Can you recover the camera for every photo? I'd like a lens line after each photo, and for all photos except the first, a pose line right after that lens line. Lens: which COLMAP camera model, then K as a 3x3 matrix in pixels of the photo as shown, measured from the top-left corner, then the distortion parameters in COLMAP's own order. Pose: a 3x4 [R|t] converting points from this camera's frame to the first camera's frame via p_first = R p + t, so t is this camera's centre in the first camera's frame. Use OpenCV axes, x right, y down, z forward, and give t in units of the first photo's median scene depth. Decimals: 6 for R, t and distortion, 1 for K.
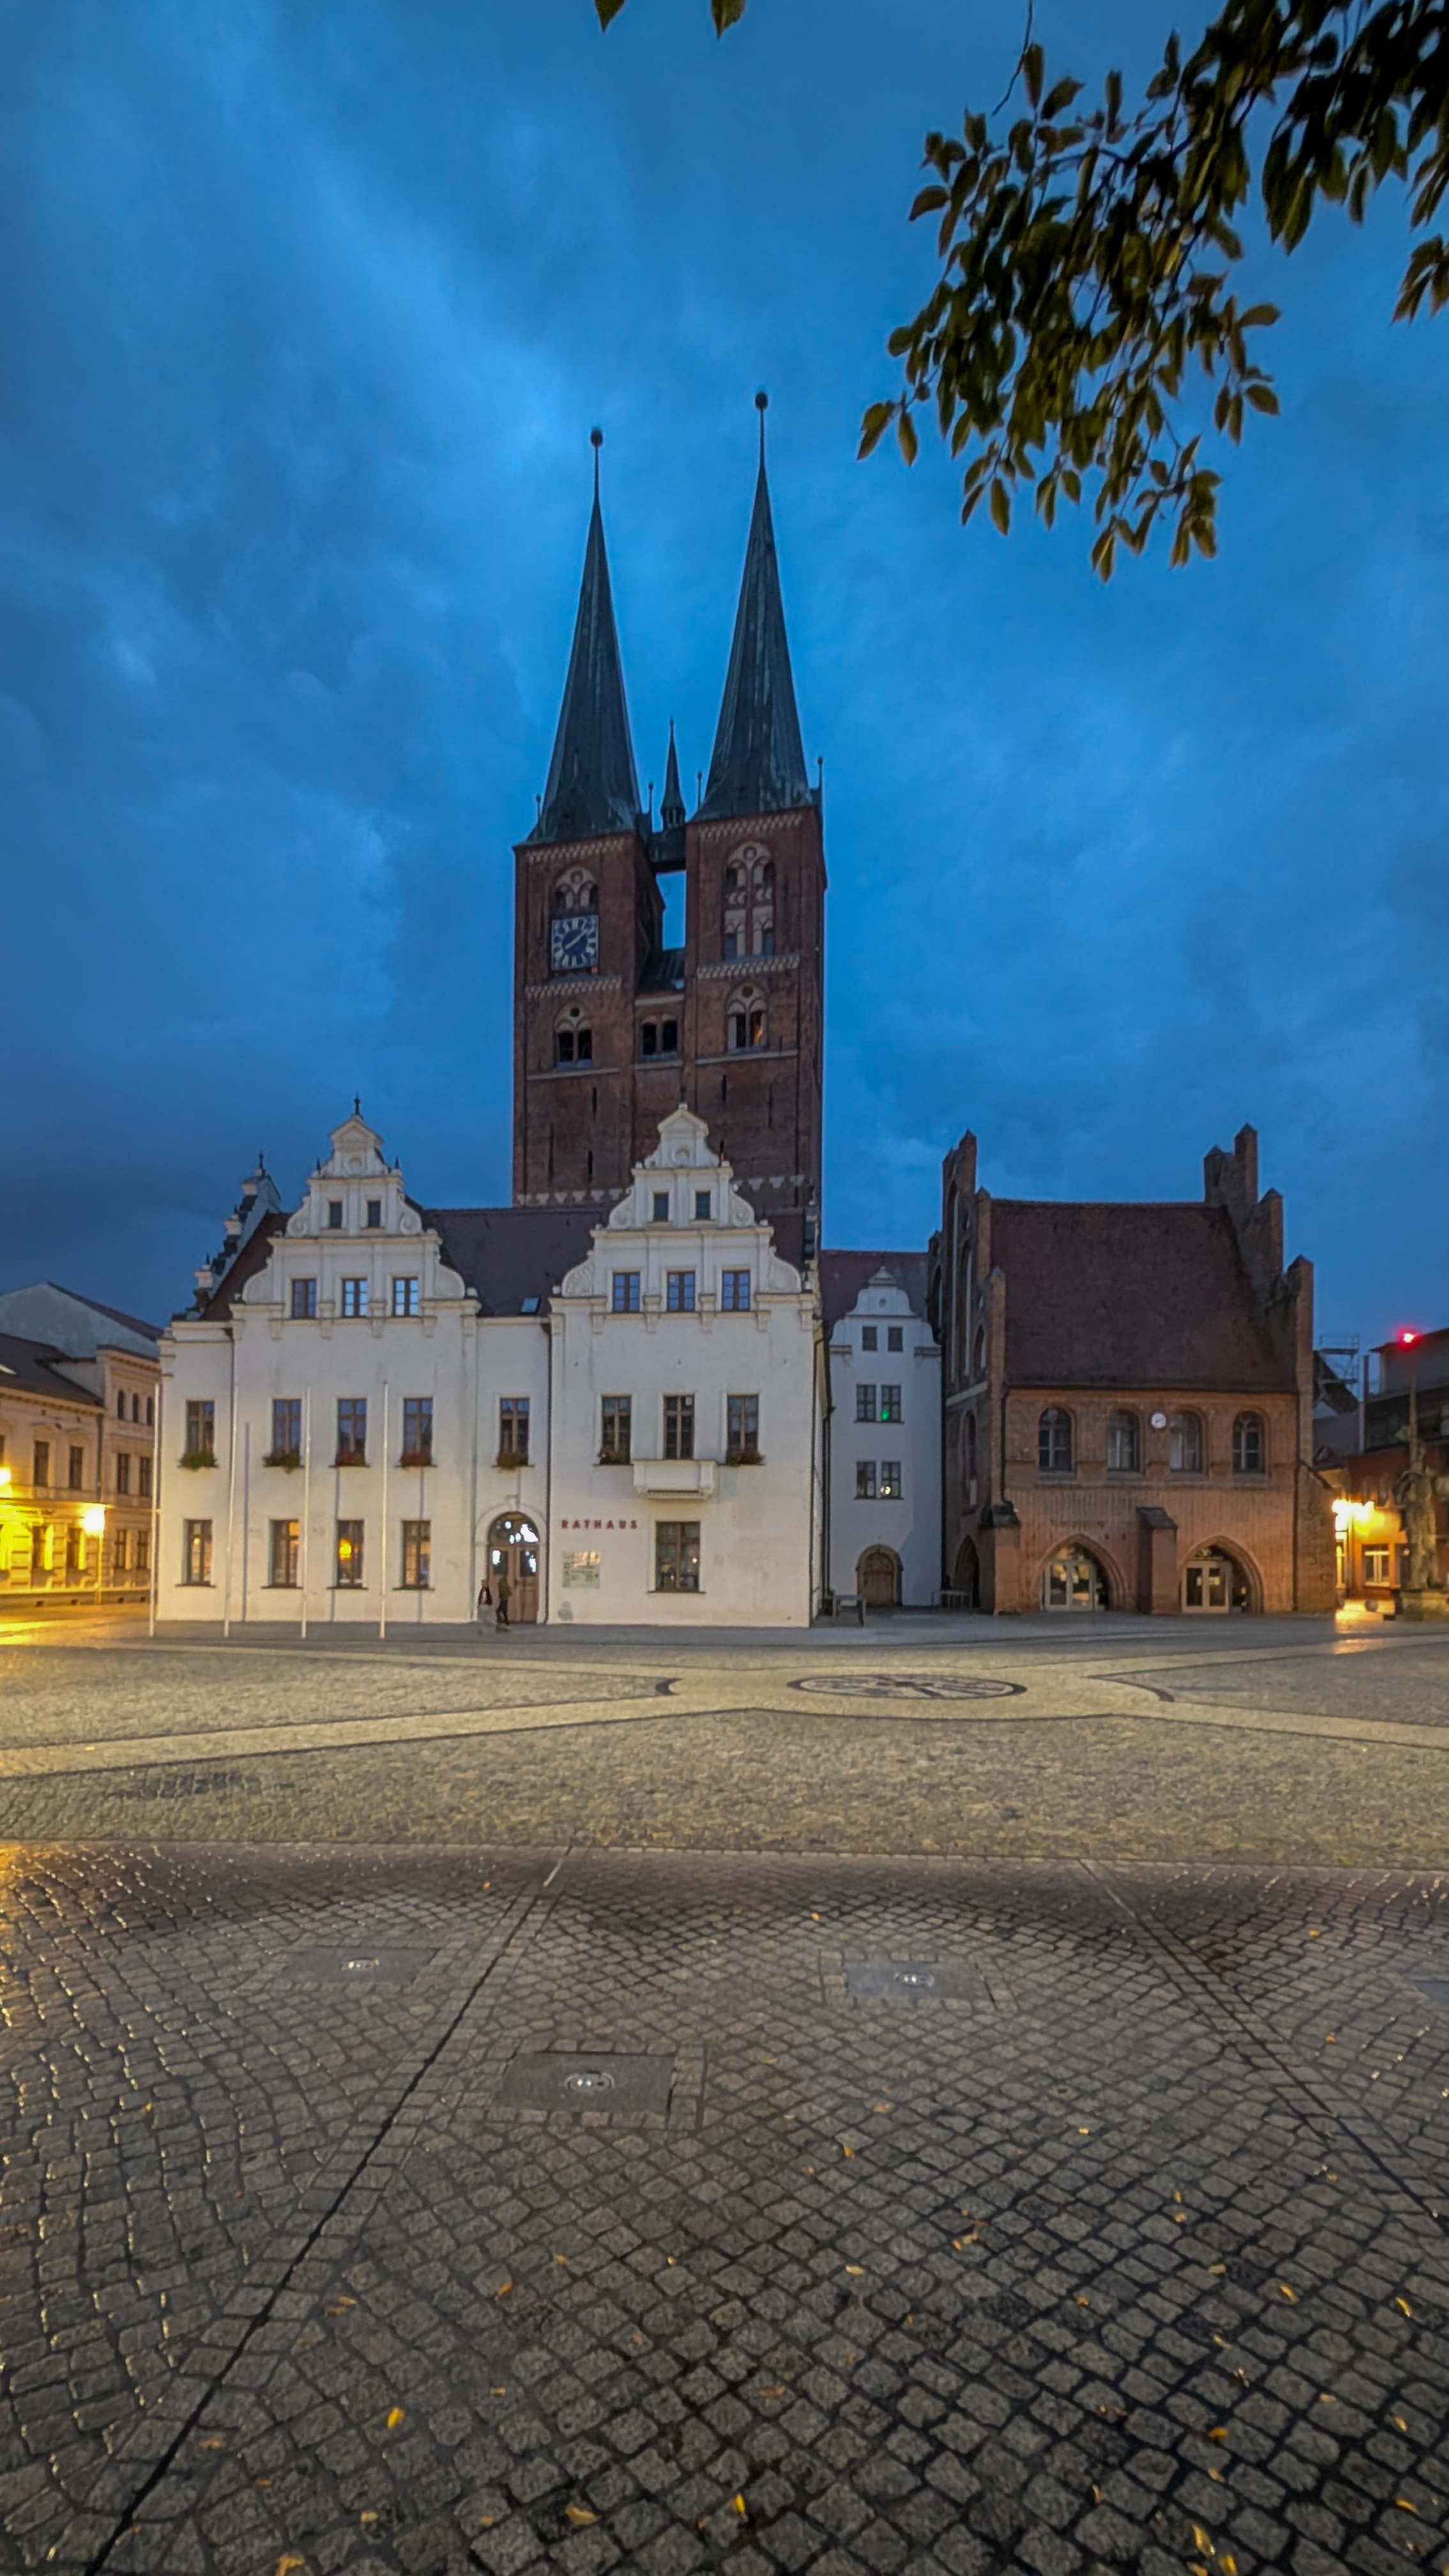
lens RADIAL K [[1144.9, 0, 707.2], [0, 1144.9, 1533.8], [0, 0, 1]] dist [0.033049, 0.000186]
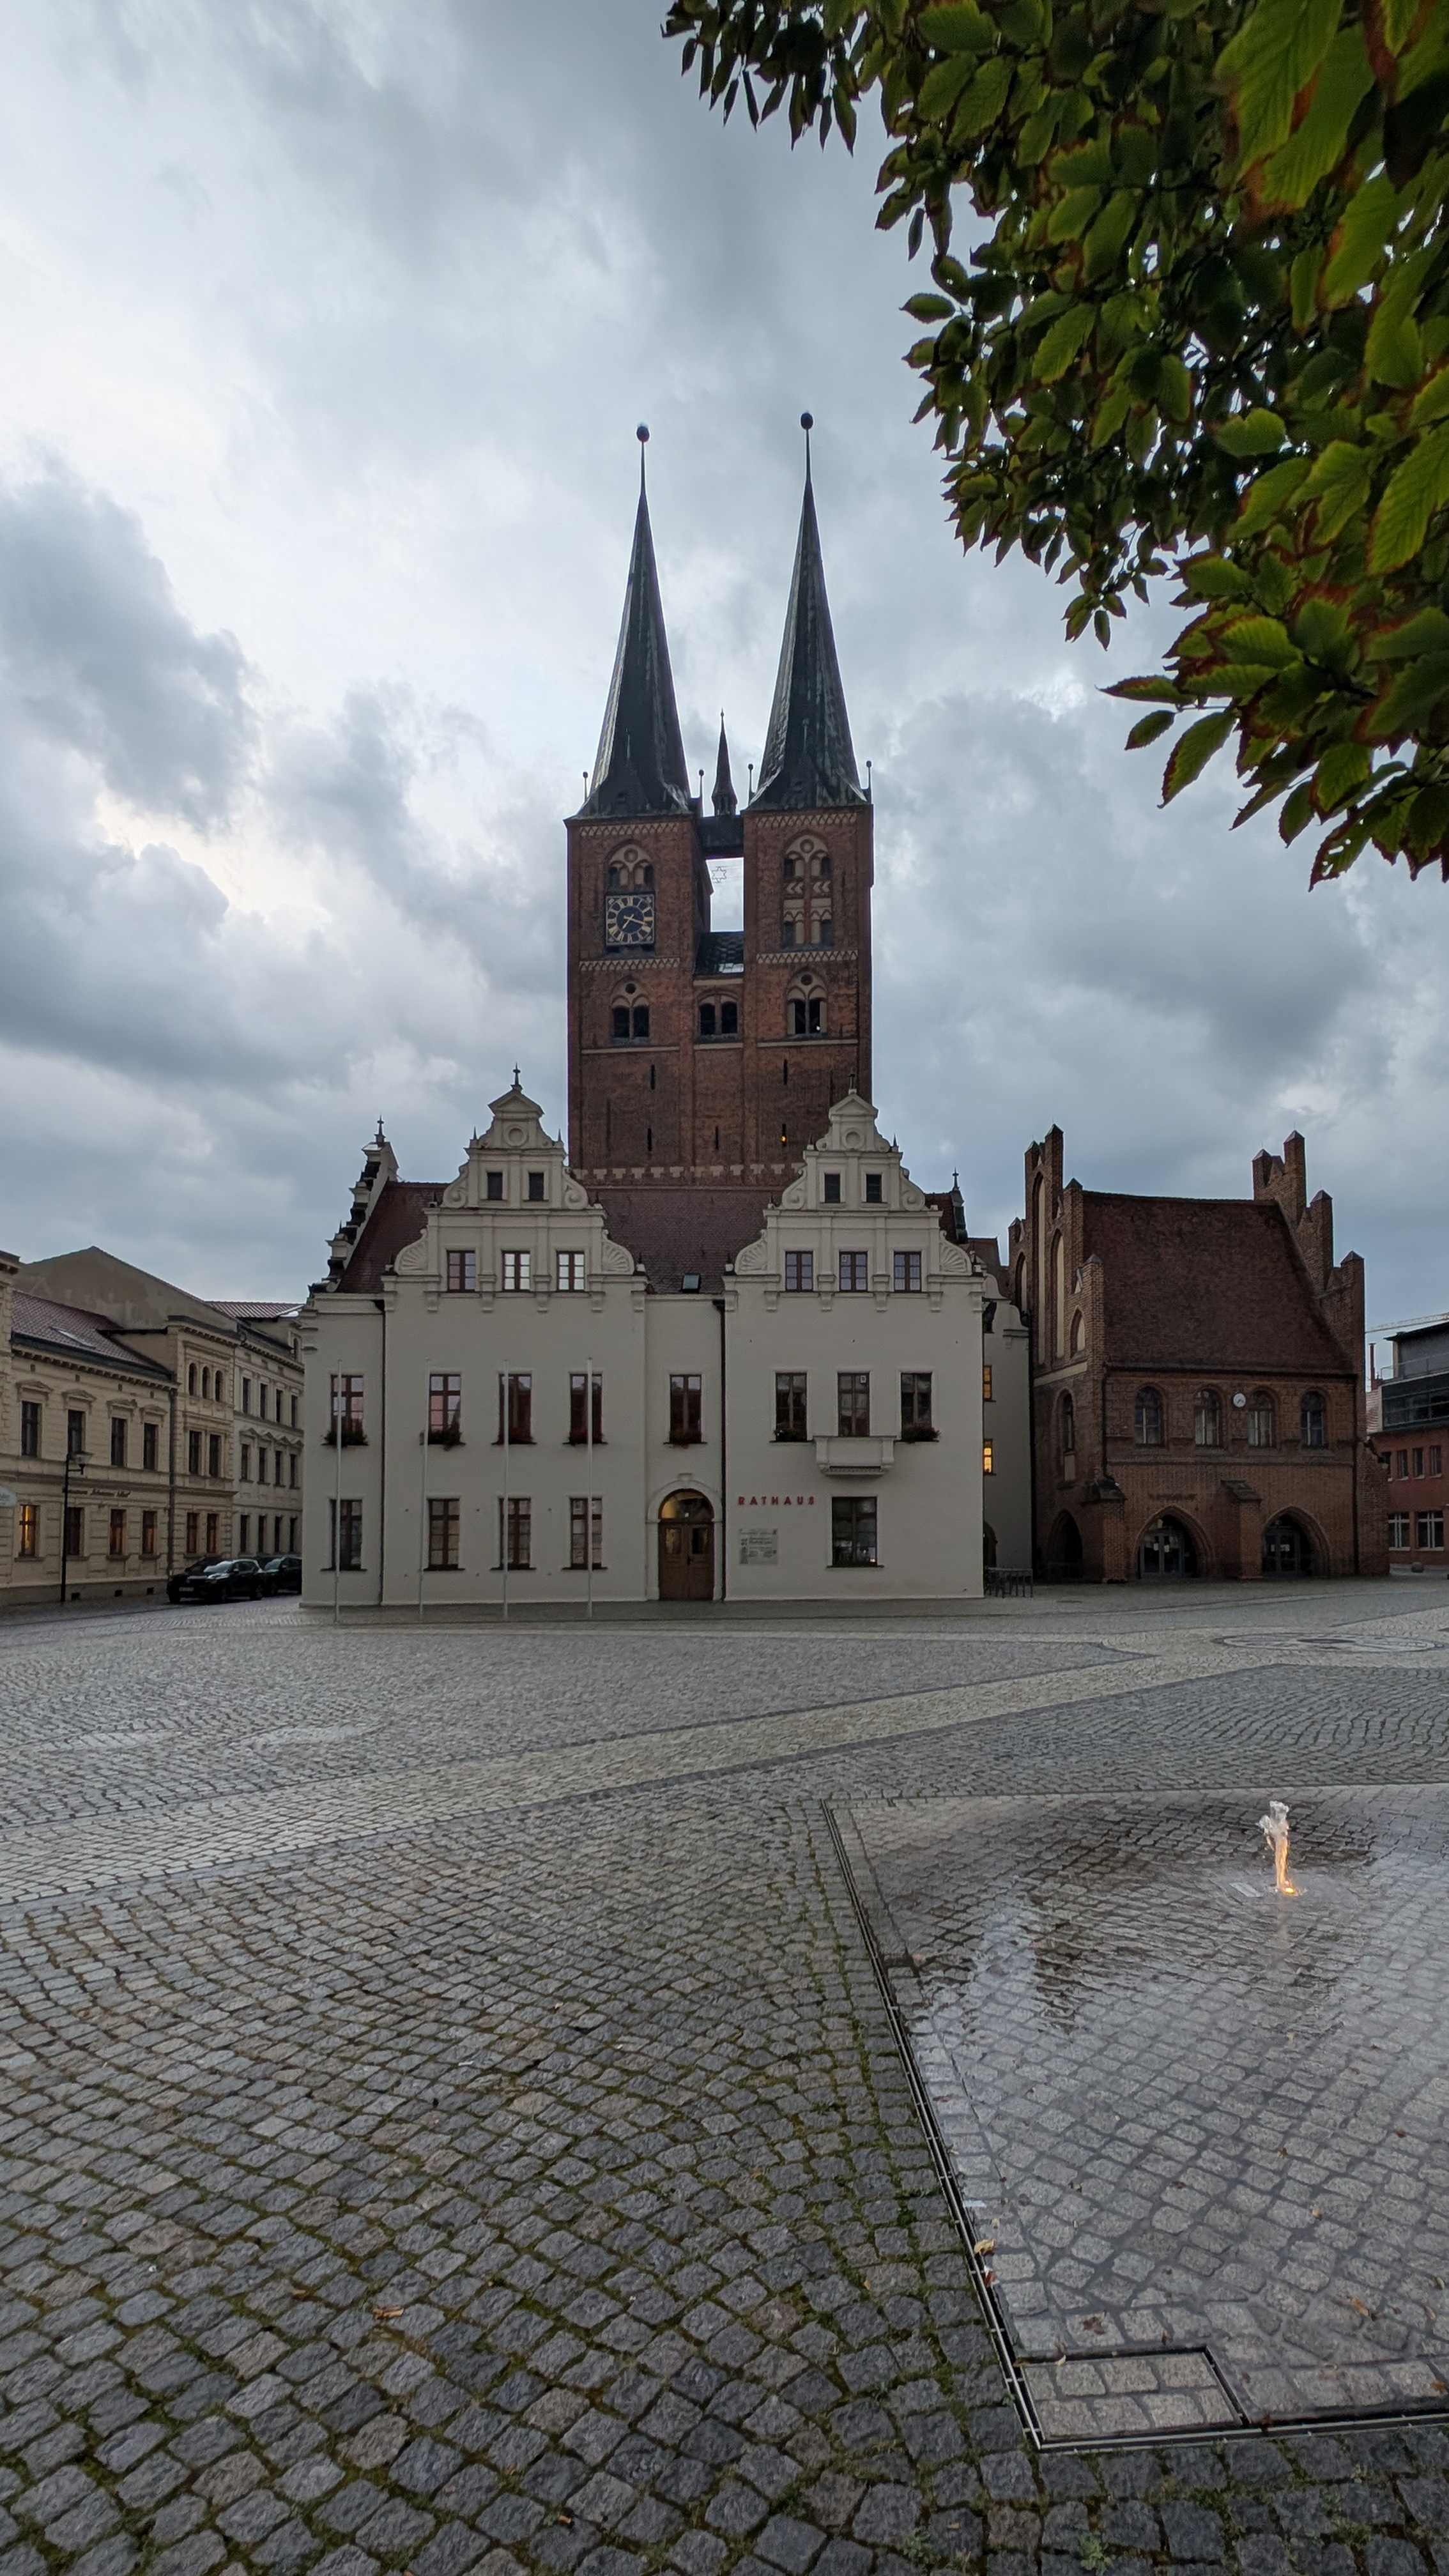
lens RADIAL K [[1135.7, 0, 846.1], [0, 1135.7, 1504.1], [0, 0, 1]] dist [0.013566, -0.000087]
pose [[0.987739, -0.010517, 0.155760, -0.137046], [0.011516, 0.999918, -0.005513, 0.000492], [-0.155689, 0.007239, 0.987780, 0.002292]]
